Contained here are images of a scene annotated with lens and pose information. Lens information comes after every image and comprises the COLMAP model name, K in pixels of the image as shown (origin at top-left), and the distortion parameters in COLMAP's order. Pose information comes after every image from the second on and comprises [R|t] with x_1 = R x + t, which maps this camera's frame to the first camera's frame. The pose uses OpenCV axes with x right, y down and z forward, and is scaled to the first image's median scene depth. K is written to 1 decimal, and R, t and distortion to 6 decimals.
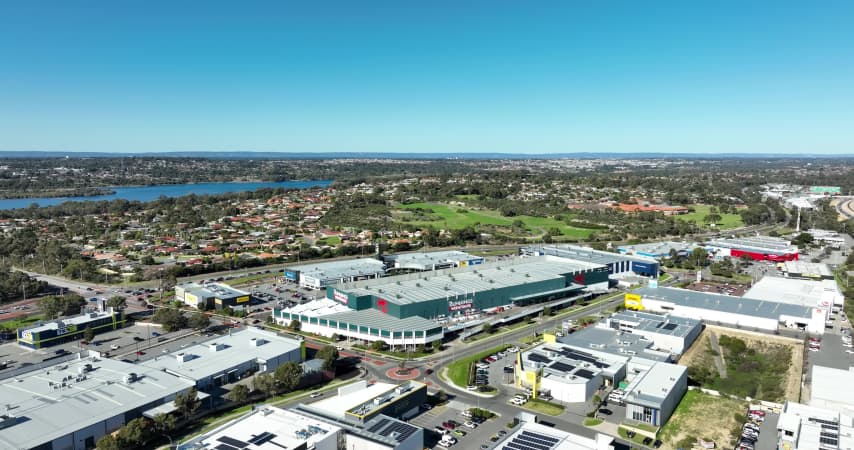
lens RADIAL K [[595.8, 0, 432.0], [0, 595.8, 226.3], [0, 0, 1]] dist [-0.004579, 0.009406]
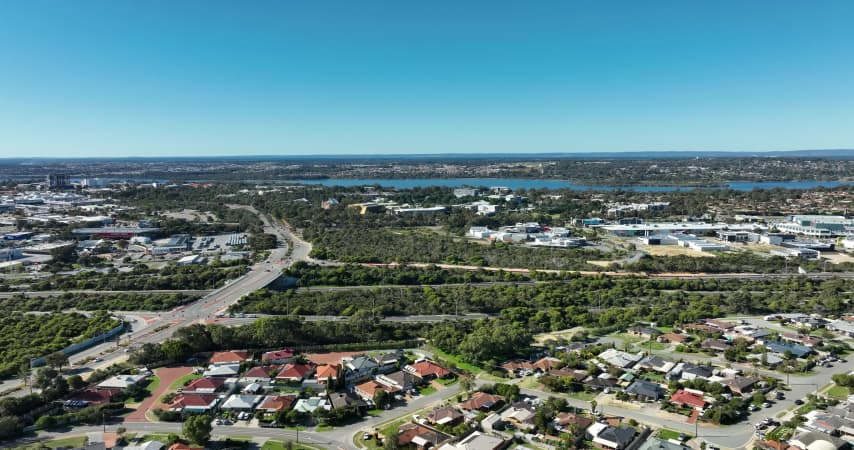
lens RADIAL K [[595.8, 0, 432.0], [0, 595.8, 226.3], [0, 0, 1]] dist [-0.004579, 0.009406]
pose [[0.572247, 0.091207, -0.814993, 0.135237], [-0.089171, 0.994824, 0.048721, 0.020661], [0.815219, 0.044793, 0.577418, -0.228778]]
